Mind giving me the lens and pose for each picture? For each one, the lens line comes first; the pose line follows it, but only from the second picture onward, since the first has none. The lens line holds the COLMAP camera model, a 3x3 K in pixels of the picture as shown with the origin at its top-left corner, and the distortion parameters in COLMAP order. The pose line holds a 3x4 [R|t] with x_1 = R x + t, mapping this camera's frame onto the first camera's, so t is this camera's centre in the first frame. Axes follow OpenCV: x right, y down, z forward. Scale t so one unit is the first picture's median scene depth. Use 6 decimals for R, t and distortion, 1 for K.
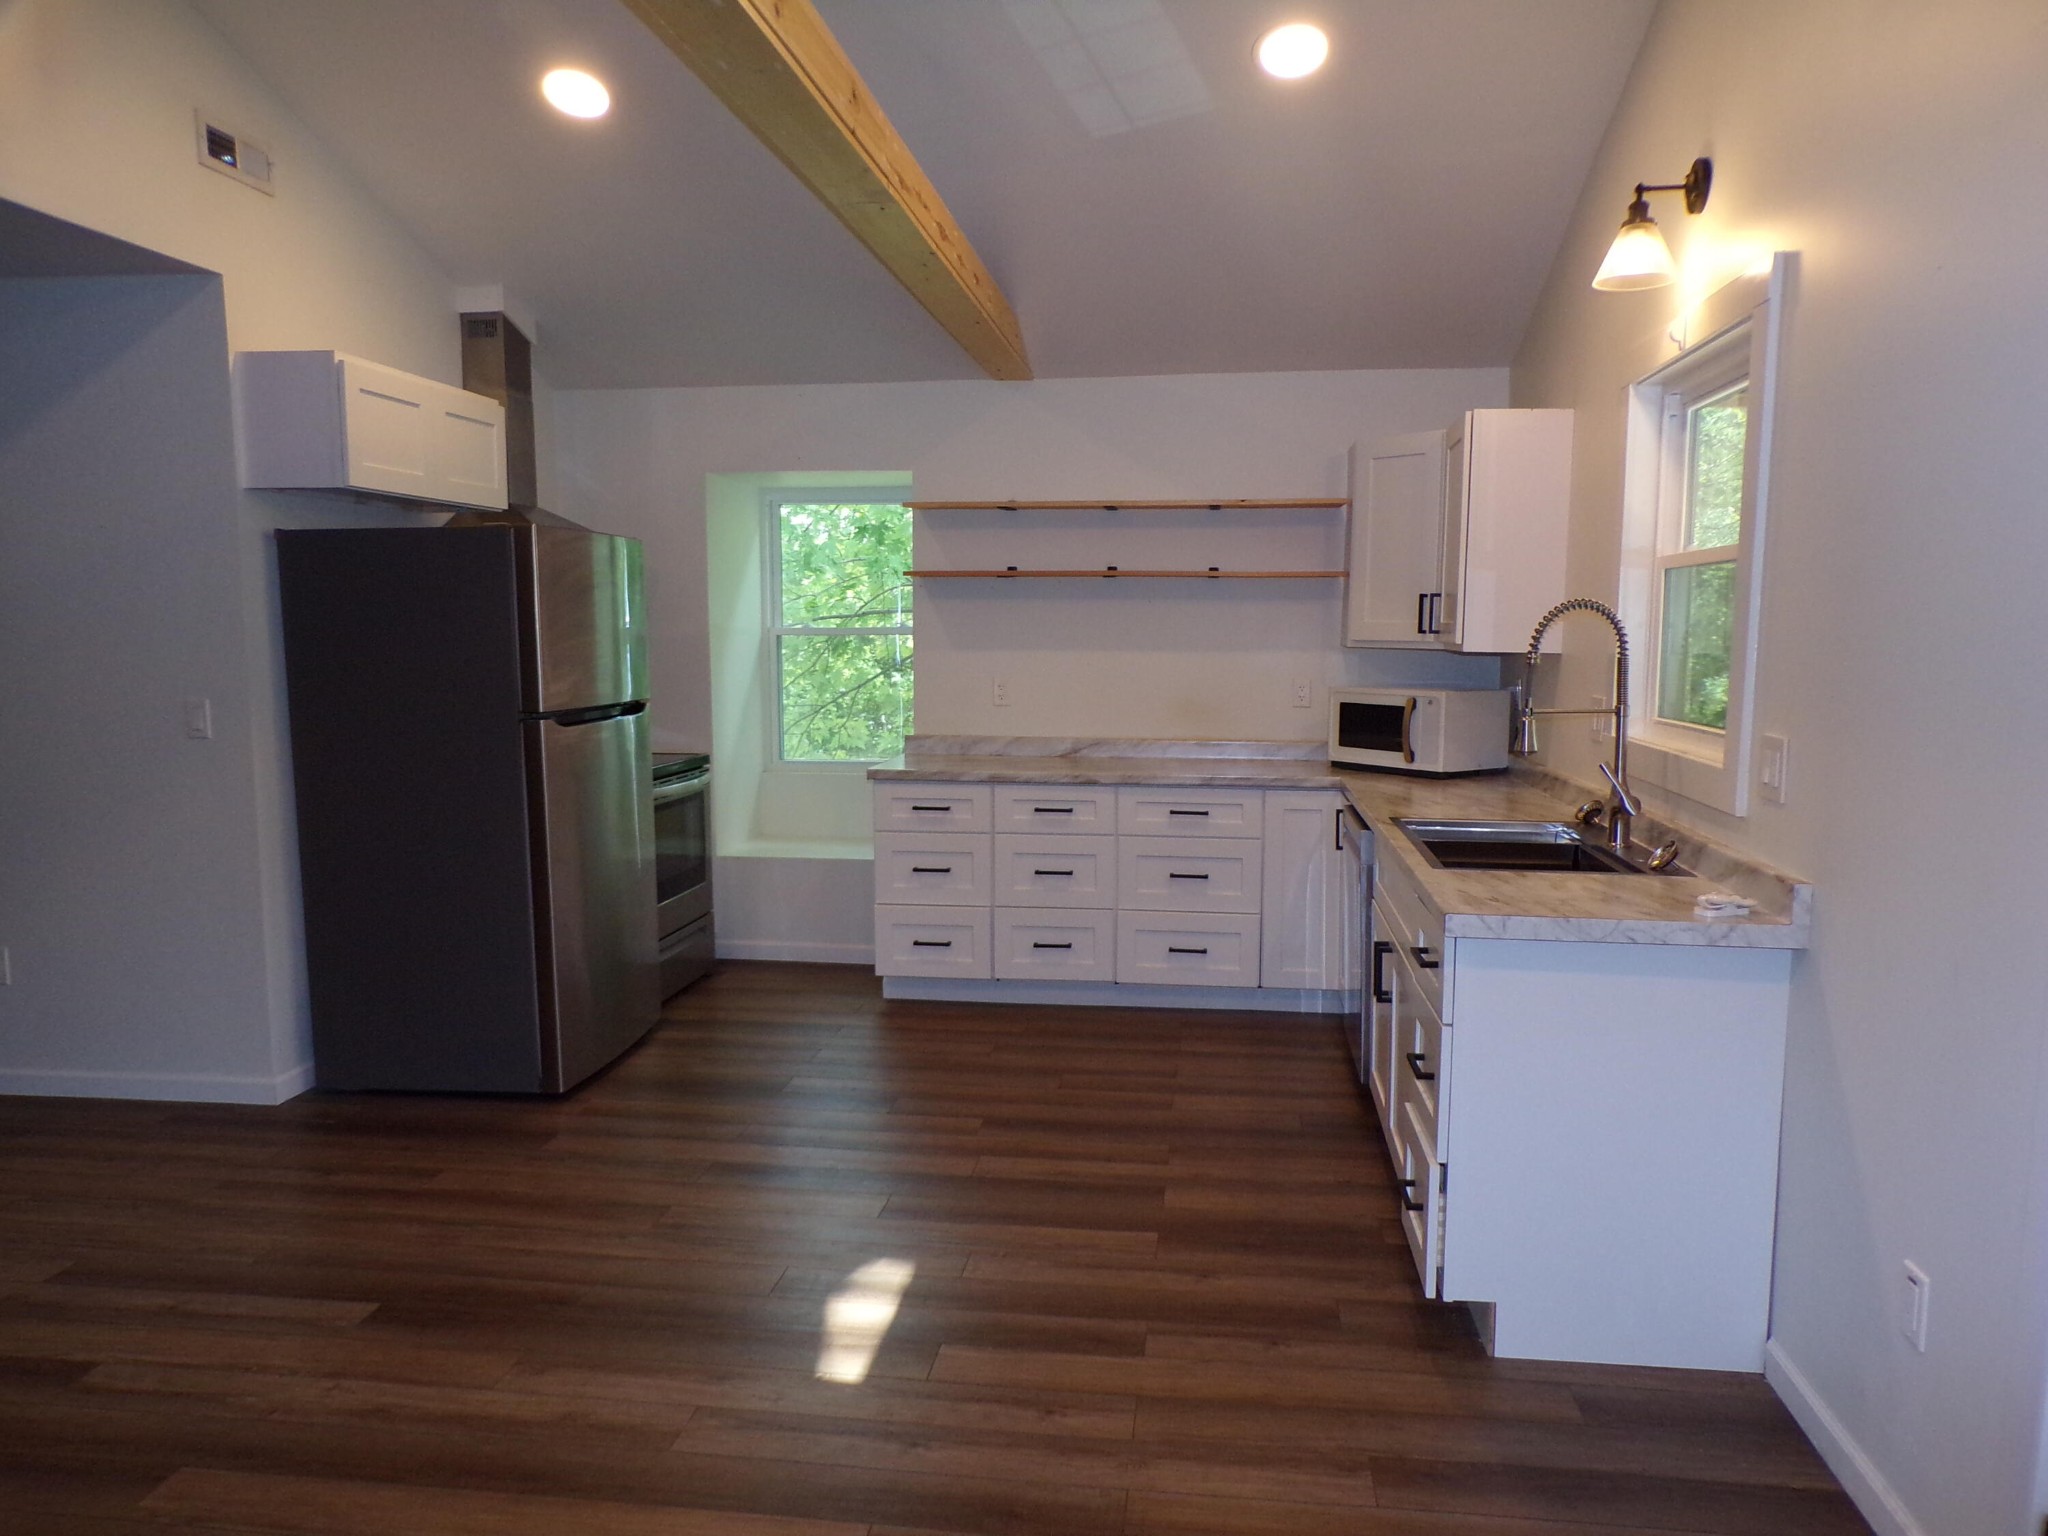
lens RADIAL K [[1405.1, 0, 1062.0], [0, 1405.1, 801.7], [0, 0, 1]] dist [0.003812, 0.003359]
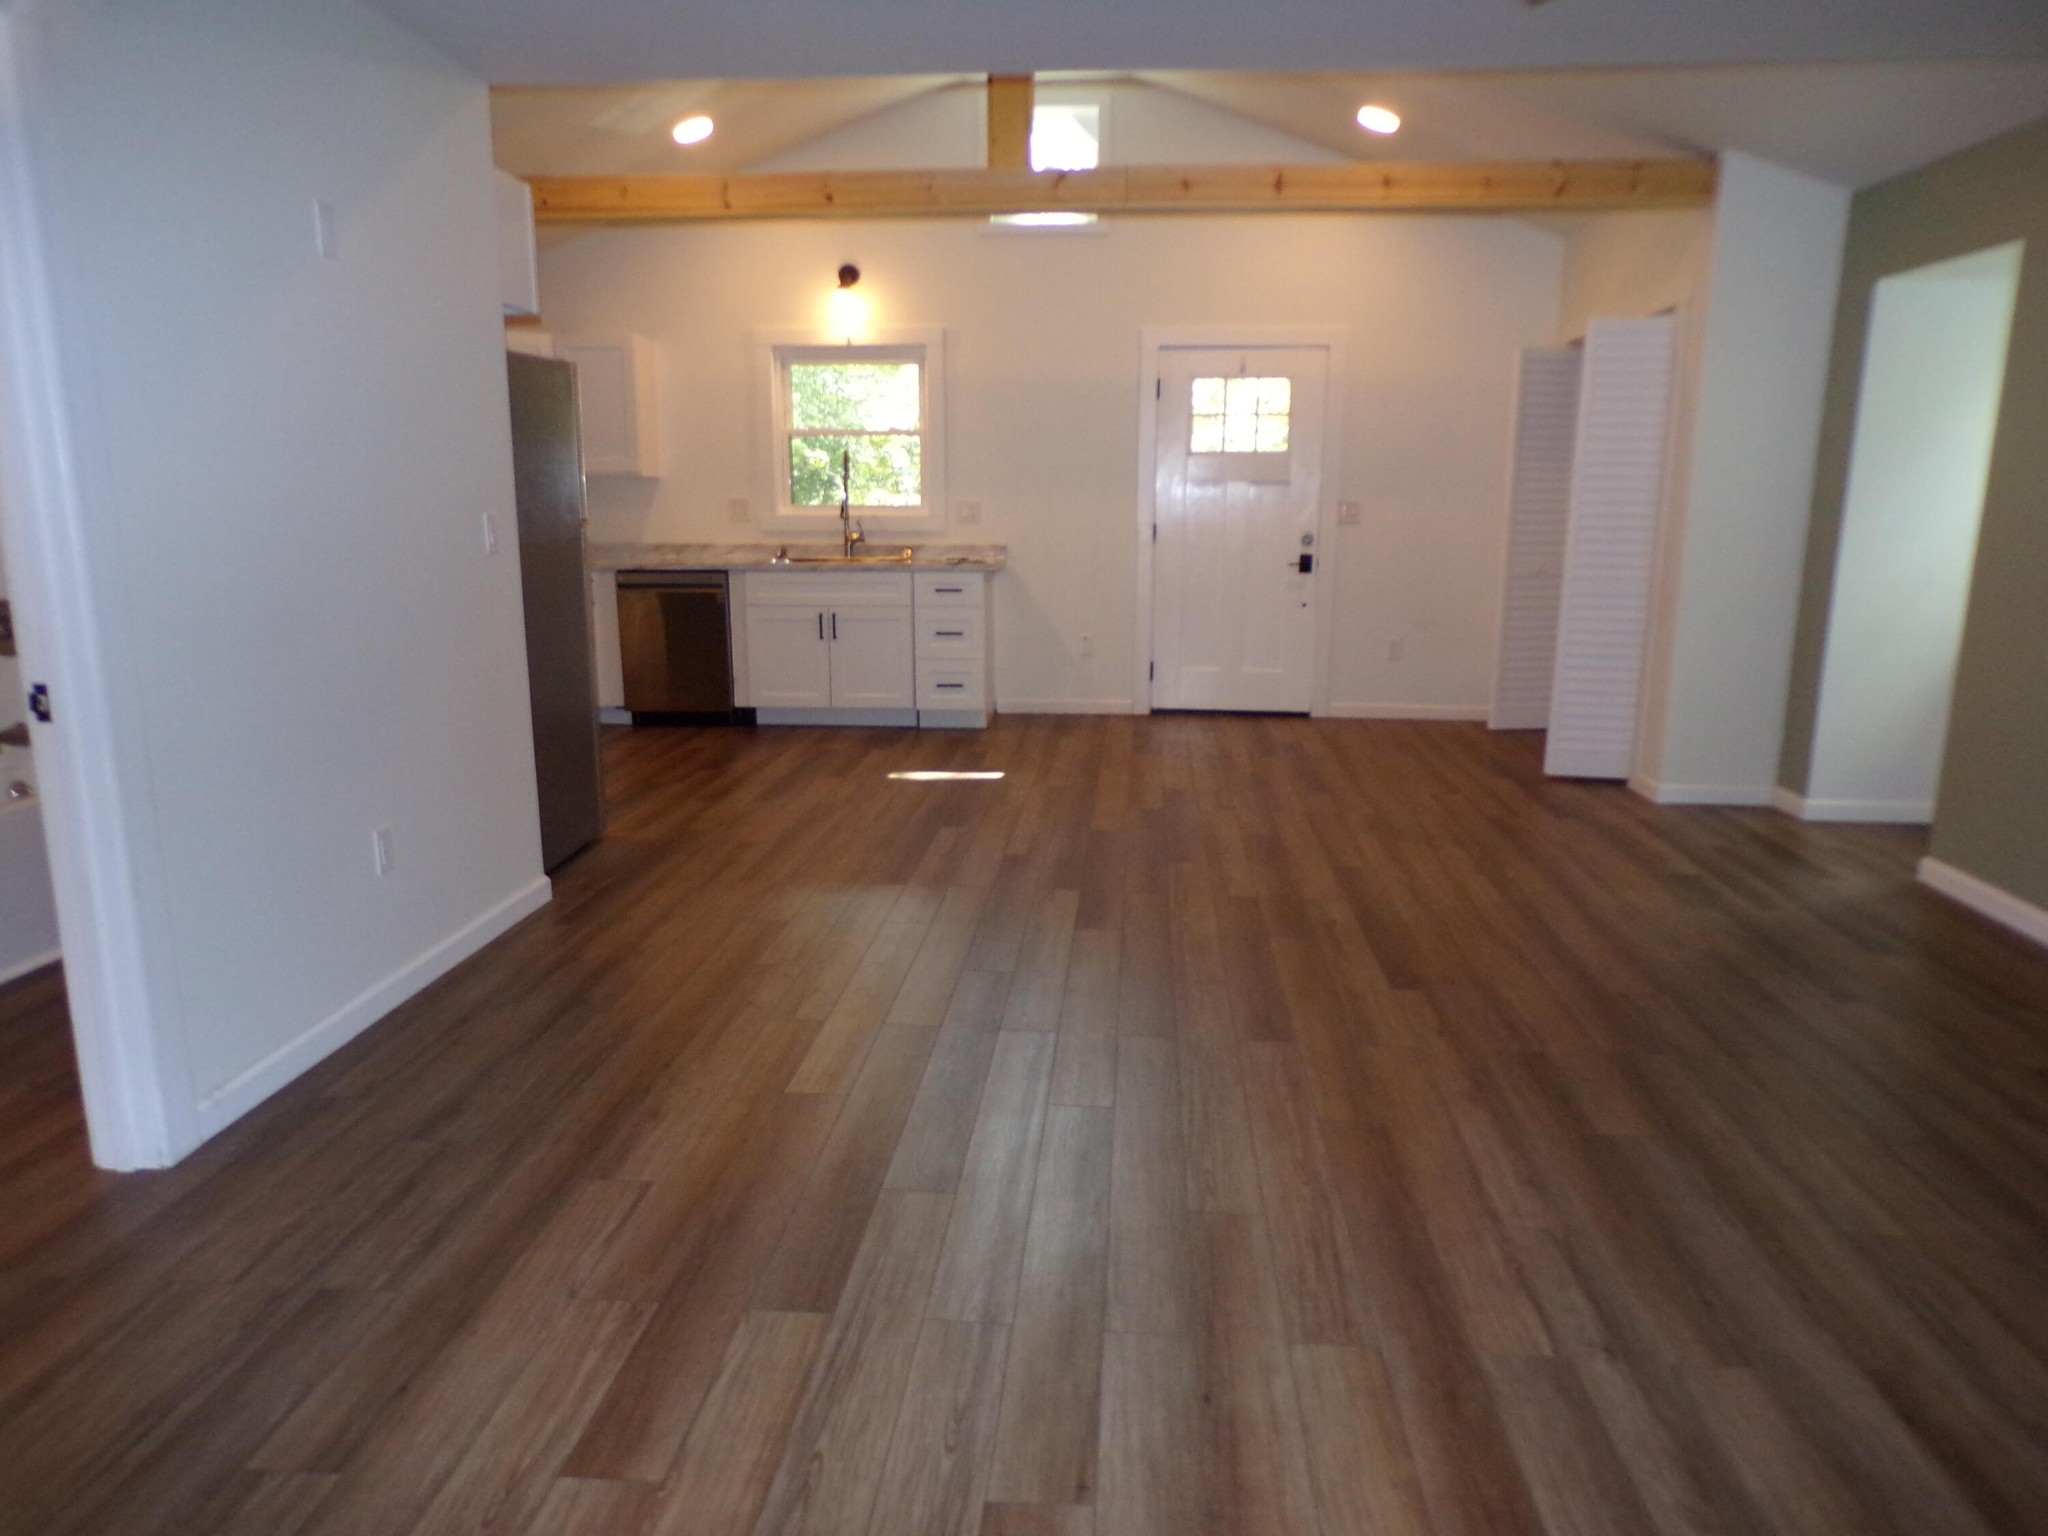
lens RADIAL K [[1408.8, 0, 1040.1], [0, 1408.8, 768.2], [0, 0, 1]] dist [0.001431, 0.004702]
pose [[-0.049872, -0.199238, 0.978681, -1.633309], [0.125013, 0.970949, 0.204034, -0.054173], [-0.990901, 0.132523, -0.023516, 0.651512]]
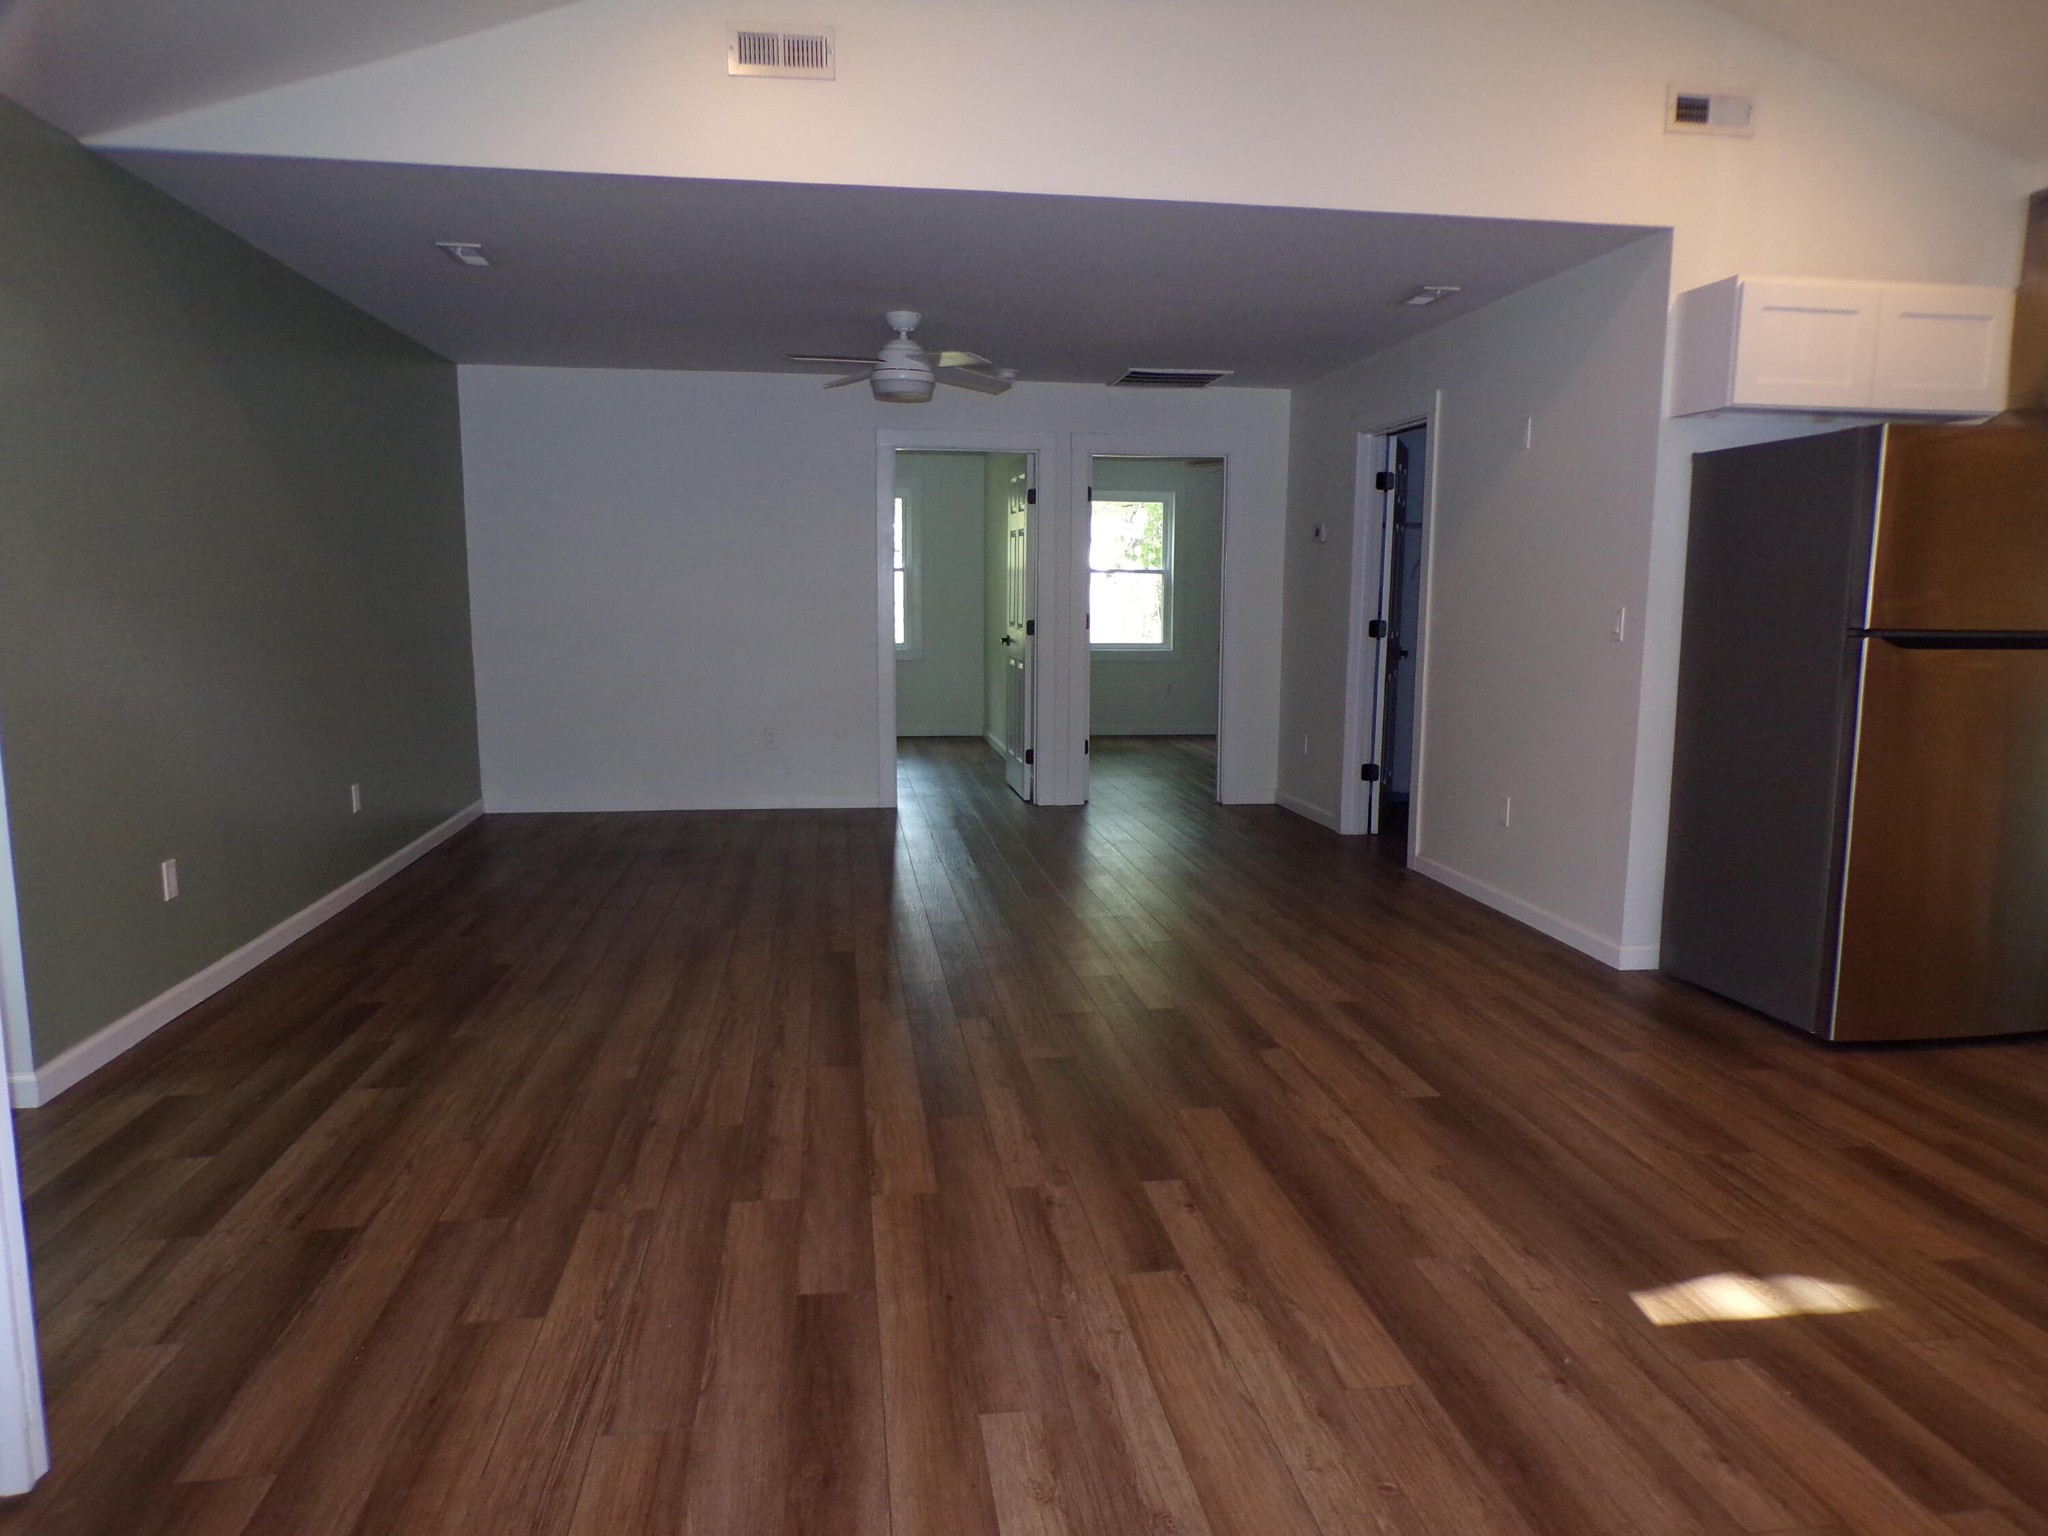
lens RADIAL K [[1397.3, 0, 1022.6], [0, 1397.3, 796.5], [0, 0, 1]] dist [-0.003286, 0.003223]
pose [[0.254369, 0.144909, -0.956189, 0.374476], [-0.132120, 0.984648, 0.114075, 0.013935], [0.958040, 0.097314, 0.269610, 0.227942]]
